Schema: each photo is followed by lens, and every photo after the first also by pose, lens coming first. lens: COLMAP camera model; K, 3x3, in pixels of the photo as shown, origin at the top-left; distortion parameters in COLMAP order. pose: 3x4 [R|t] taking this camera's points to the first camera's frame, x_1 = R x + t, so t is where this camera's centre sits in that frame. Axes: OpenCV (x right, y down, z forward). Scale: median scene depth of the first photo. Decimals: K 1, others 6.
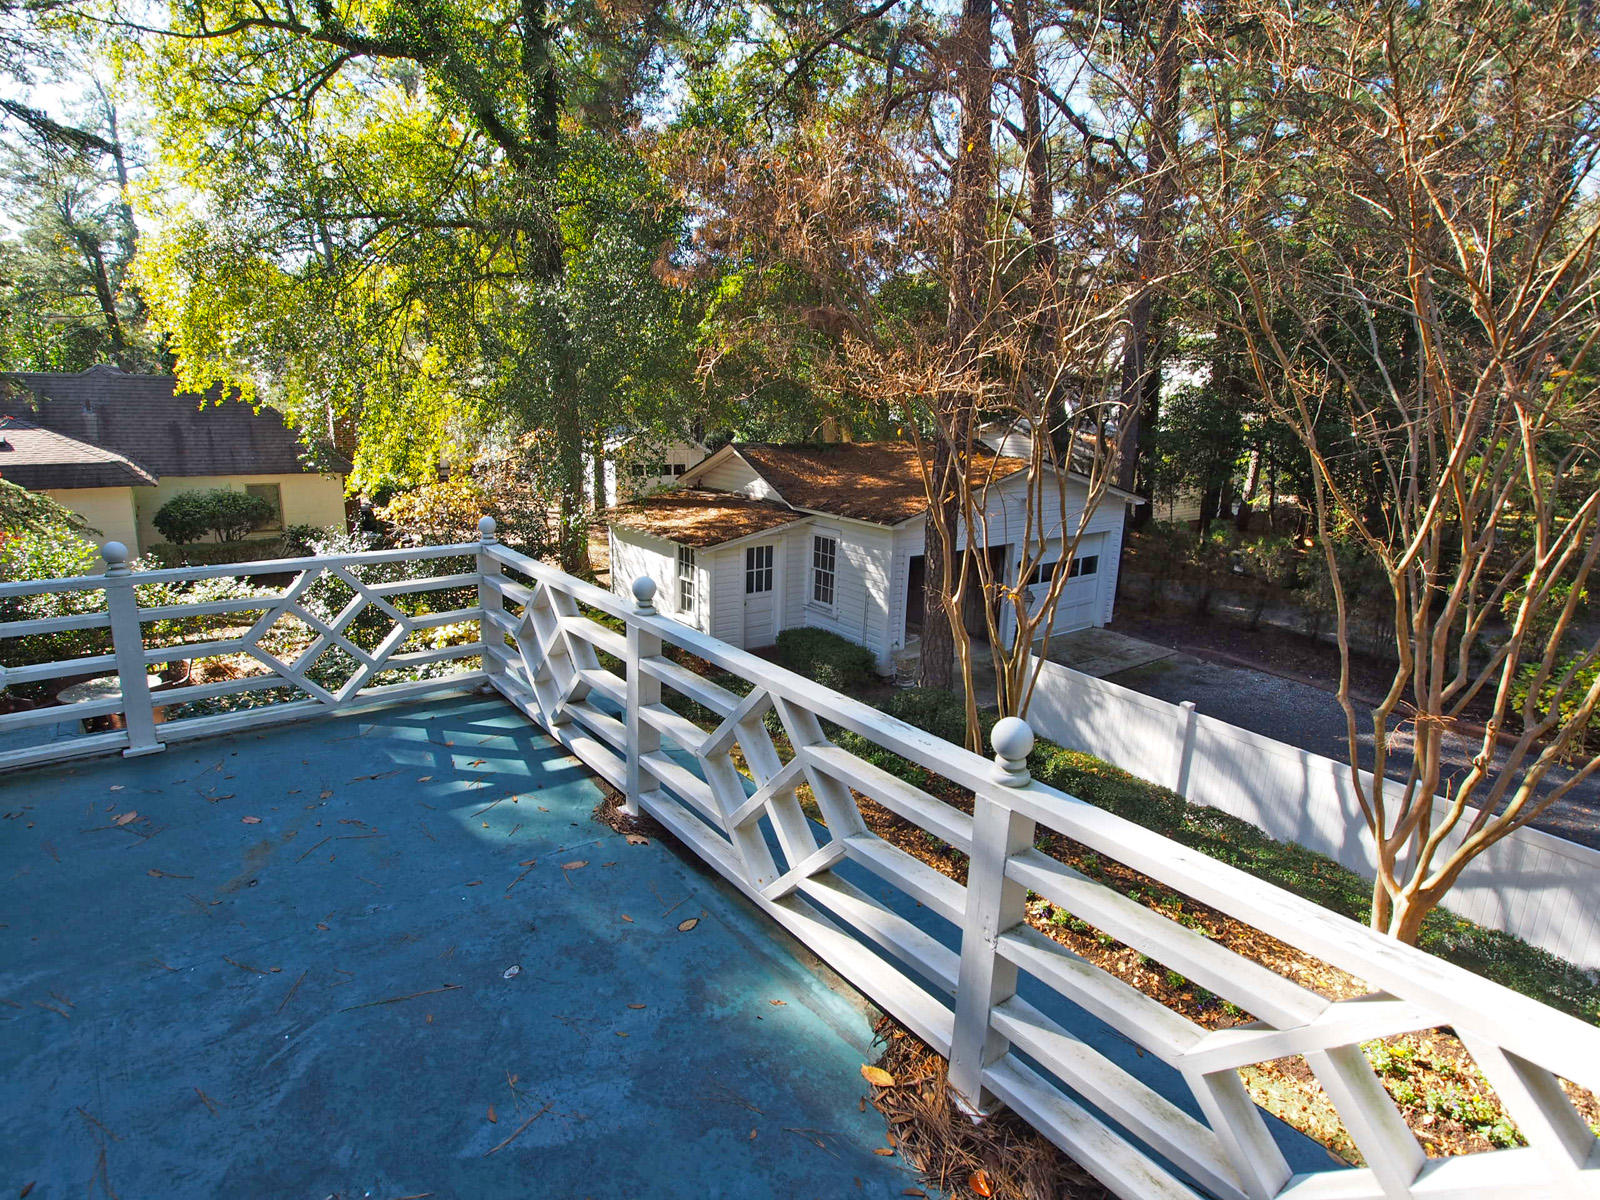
lens RADIAL K [[895.9, 0, 825.0], [0, 895.9, 607.2], [0, 0, 1]] dist [-0.006028, -0.009641]
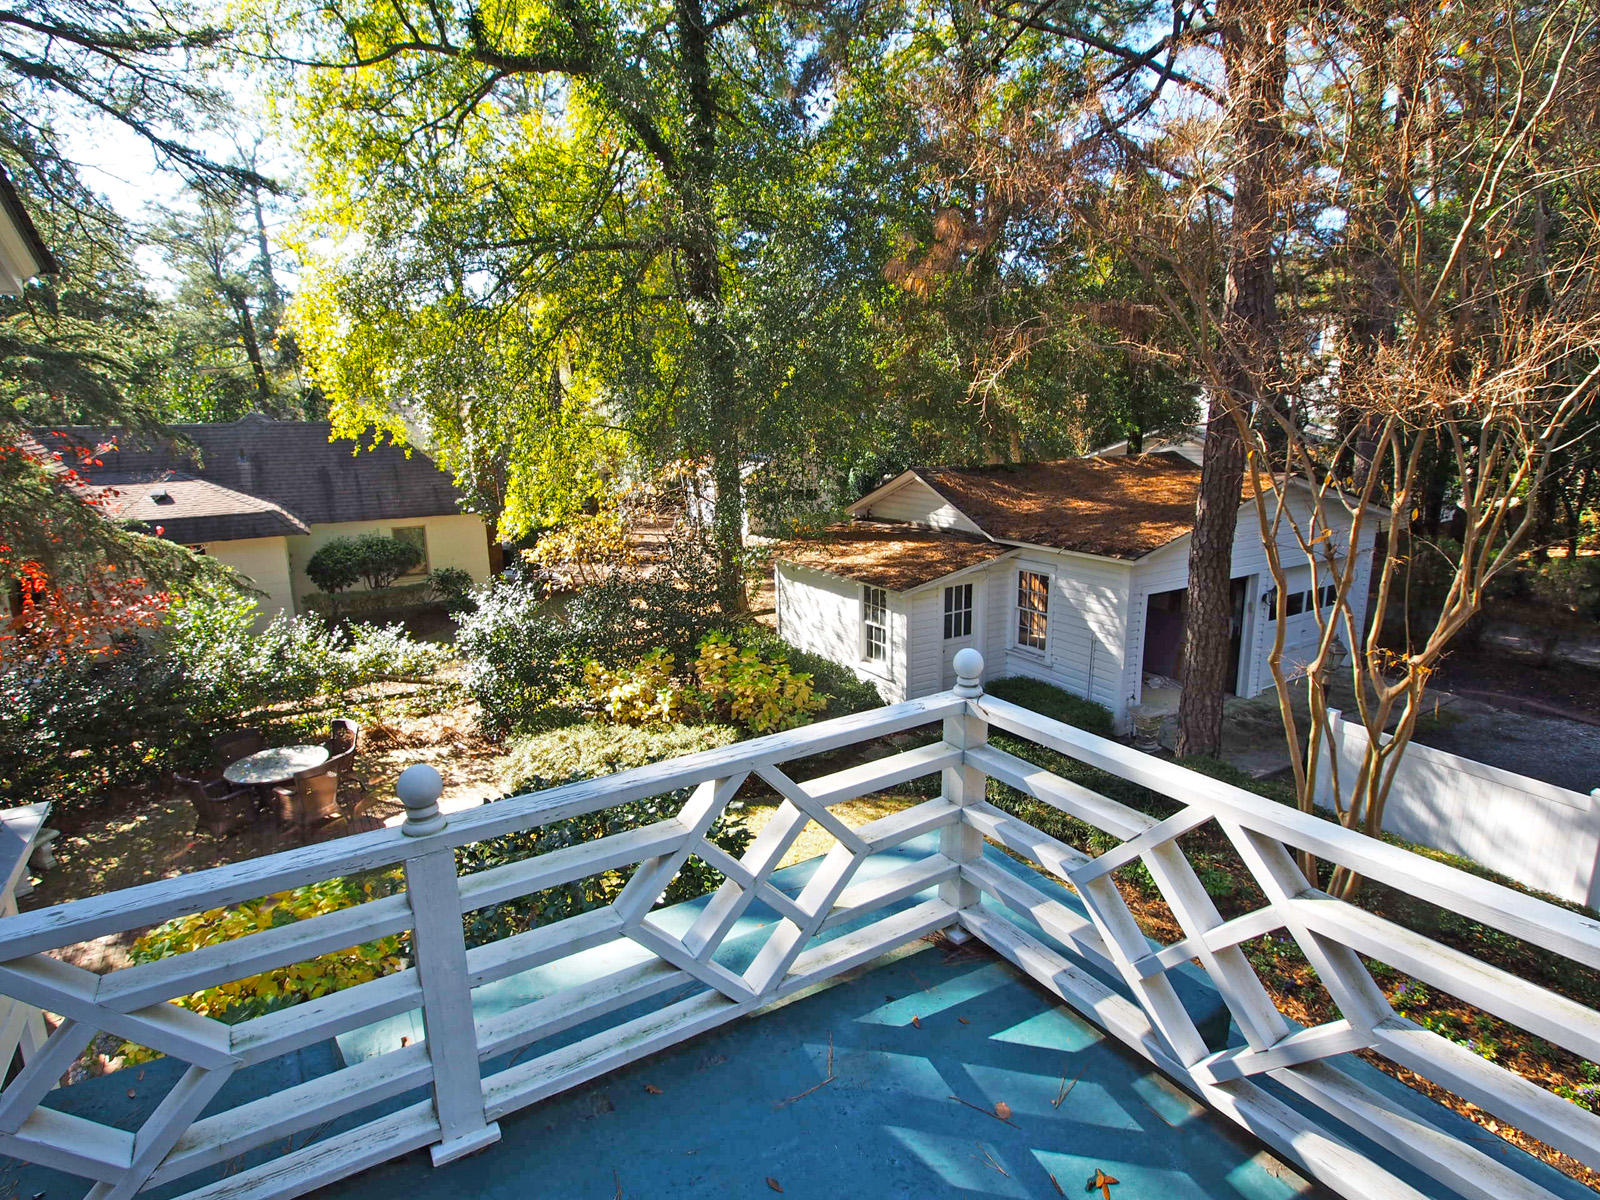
lens RADIAL K [[878.7, 0, 800.0], [0, 878.7, 600.0], [0, 0, 1]] dist [-0.015042, -0.009184]
pose [[0.993393, -0.023428, -0.112349, -0.128063], [0.021117, 0.999541, -0.021714, -0.037148], [0.112807, 0.019198, 0.993431, 0.127706]]
